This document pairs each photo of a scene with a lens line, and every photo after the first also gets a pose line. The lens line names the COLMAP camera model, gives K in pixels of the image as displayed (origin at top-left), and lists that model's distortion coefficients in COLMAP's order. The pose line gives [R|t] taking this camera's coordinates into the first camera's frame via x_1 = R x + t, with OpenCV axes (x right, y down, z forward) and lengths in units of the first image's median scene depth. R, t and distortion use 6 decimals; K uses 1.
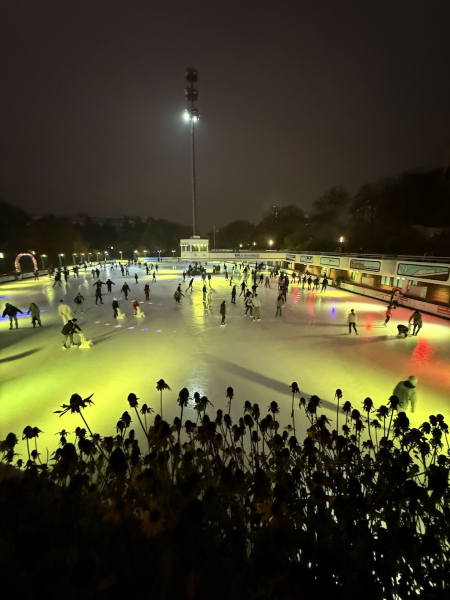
lens RADIAL K [[237.8, 0, 224.9], [0, 237.8, 297.1], [0, 0, 1]] dist [0.001405, 0.000281]
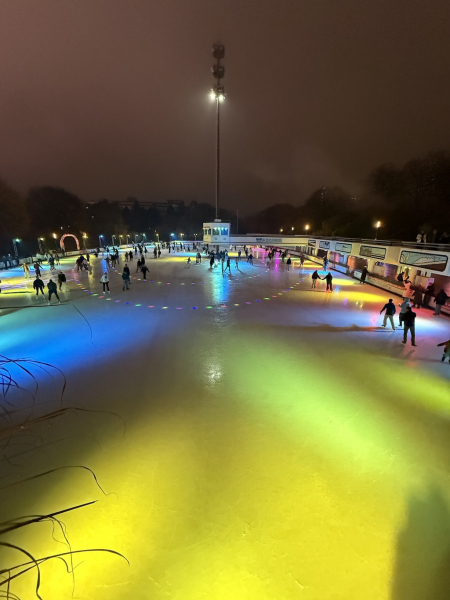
lens RADIAL K [[237.8, 0, 225.3], [0, 237.8, 297.5], [0, 0, 1]] dist [0.001405, 0.000281]
pose [[0.982585, 0.061806, -0.175233, 0.105689], [-0.050688, 0.996449, 0.067235, 0.003868], [0.178766, -0.057182, 0.982229, -0.006748]]
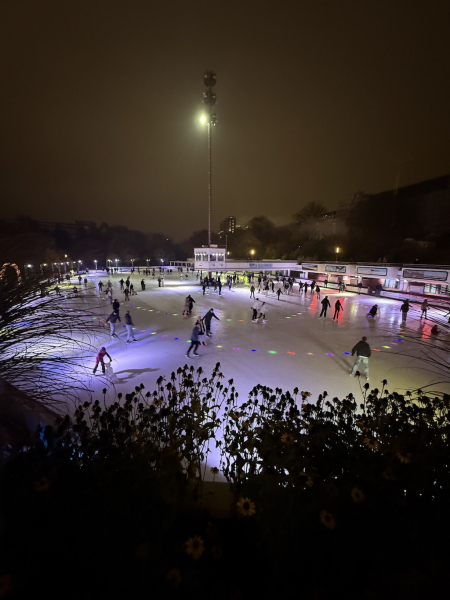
lens RADIAL K [[237.8, 0, 221.5], [0, 237.8, 298.0], [0, 0, 1]] dist [0.001405, 0.000281]
pose [[0.979071, -0.029602, 0.201353, -0.277322], [0.036030, 0.998949, -0.028331, -0.016640], [-0.200303, 0.034993, 0.979109, 0.070343]]
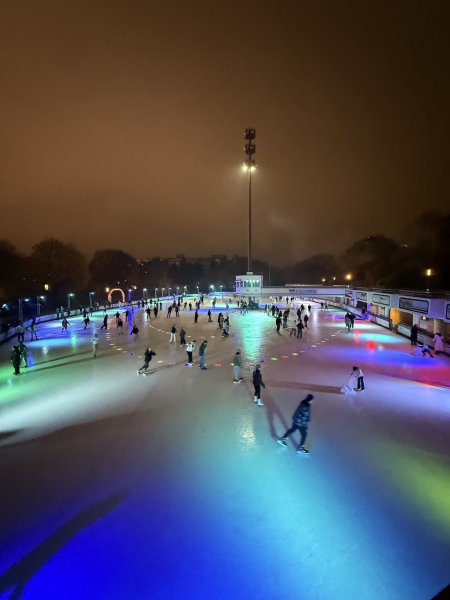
lens RADIAL K [[237.8, 0, 226.3], [0, 237.8, 297.7], [0, 0, 1]] dist [0.001405, 0.000281]
pose [[0.935345, 0.016183, -0.353368, 0.148088], [-0.065642, 0.989543, -0.128433, -0.007591], [0.347594, 0.143325, 0.926626, 0.019882]]
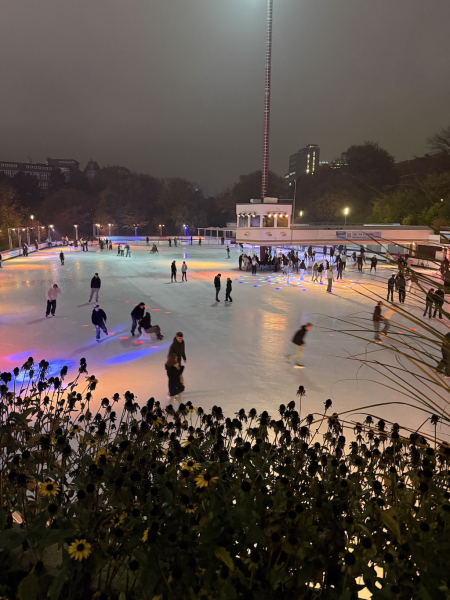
lens RADIAL K [[419.3, 0, 219.4], [0, 419.3, 301.5], [0, 0, 1]] dist [0.067123, -0.062524]
pose [[0.999226, -0.000721, 0.039333, -0.263466], [0.001167, 0.999935, -0.011330, -0.014465], [-0.039322, 0.011368, 0.999162, 0.062656]]
